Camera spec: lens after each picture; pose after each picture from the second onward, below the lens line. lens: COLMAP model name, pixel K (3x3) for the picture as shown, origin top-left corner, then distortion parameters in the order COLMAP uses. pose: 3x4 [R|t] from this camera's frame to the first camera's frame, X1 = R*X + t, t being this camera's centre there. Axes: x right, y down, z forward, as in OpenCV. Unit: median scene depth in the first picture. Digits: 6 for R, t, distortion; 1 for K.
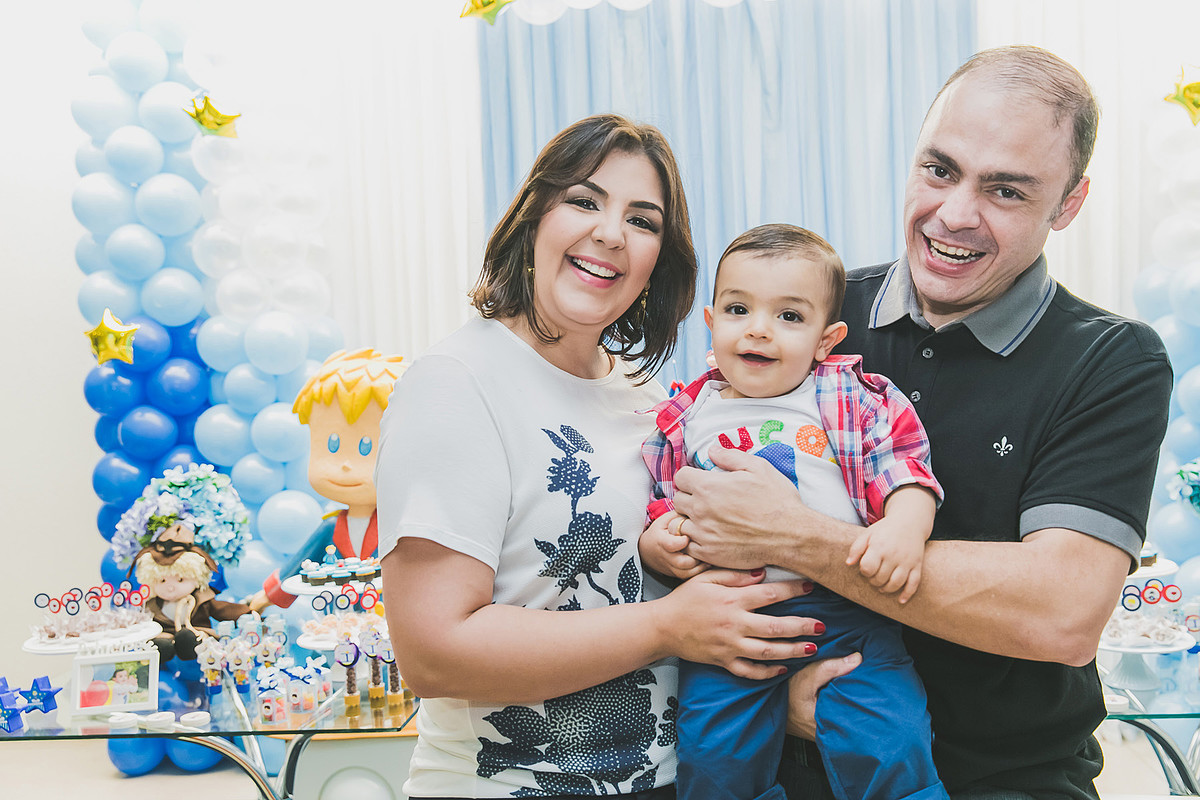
lens RADIAL K [[1187.8, 0, 598.7], [0, 1187.8, 405.2], [0, 0, 1]] dist [0.013842, 0.000000]
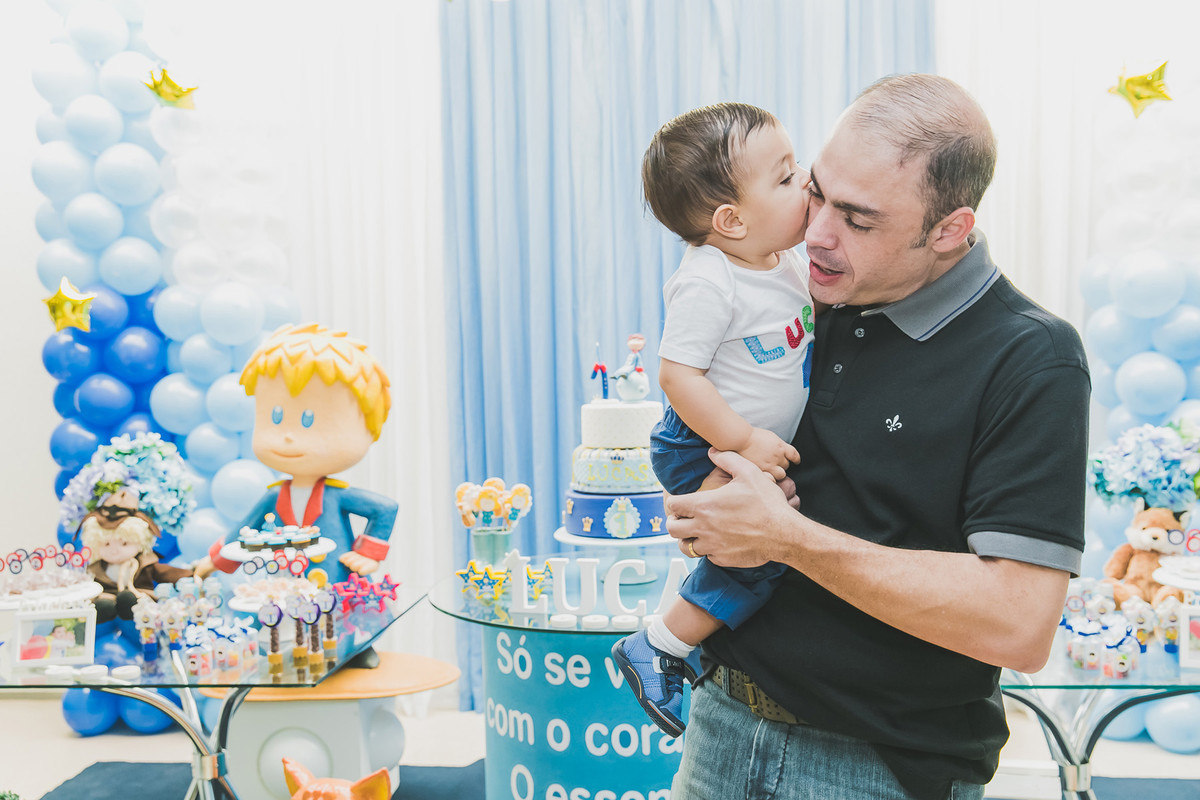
lens RADIAL K [[1249.0, 0, 598.9], [0, 1249.0, 406.2], [0, 0, 1]] dist [0.016445, 0.000000]
pose [[0.999773, 0.020513, -0.005739, 0.059685], [-0.020367, 0.999494, 0.024426, -0.007530], [0.006237, -0.024303, 0.999685, -0.078693]]
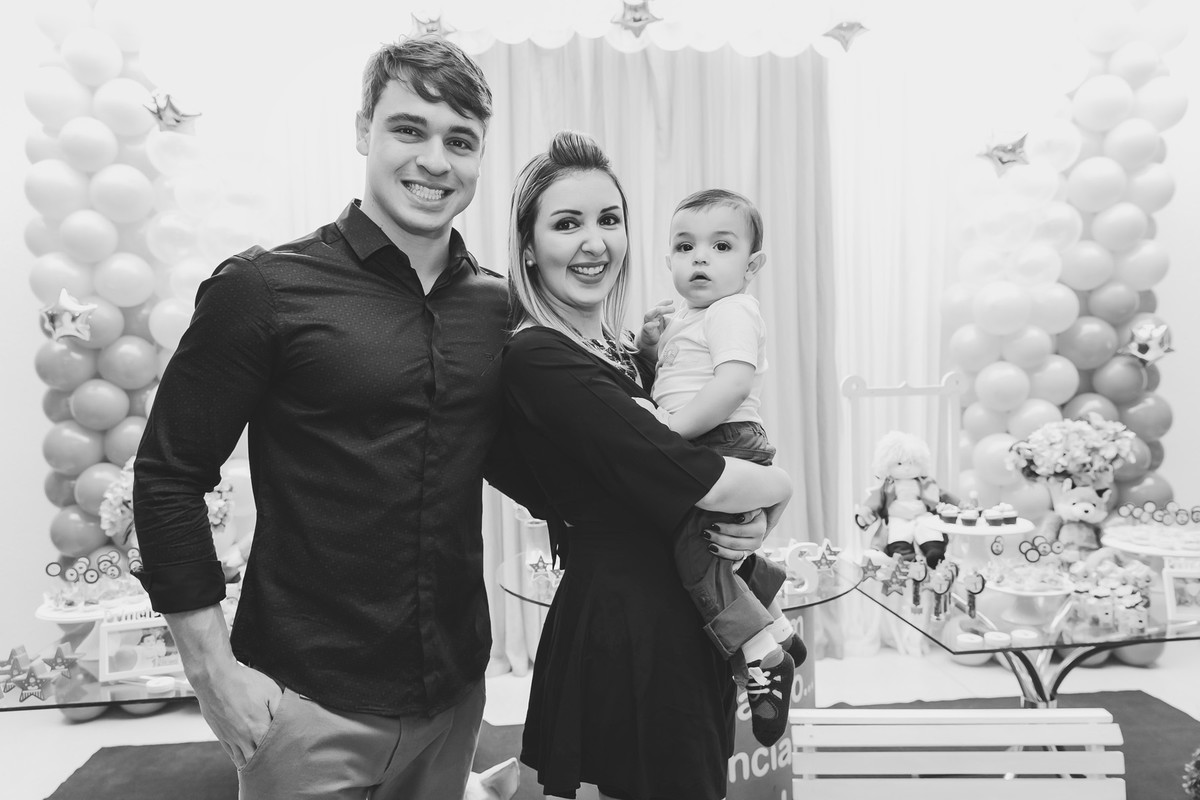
lens RADIAL K [[967.9, 0, 606.8], [0, 967.9, 402.7], [0, 0, 1]] dist [0.017430, -0.014418]
pose [[0.979562, 0.012900, 0.200728, -0.131538], [-0.017377, 0.999638, 0.020558, -0.006179], [-0.200390, -0.023626, 0.979431, 0.059055]]
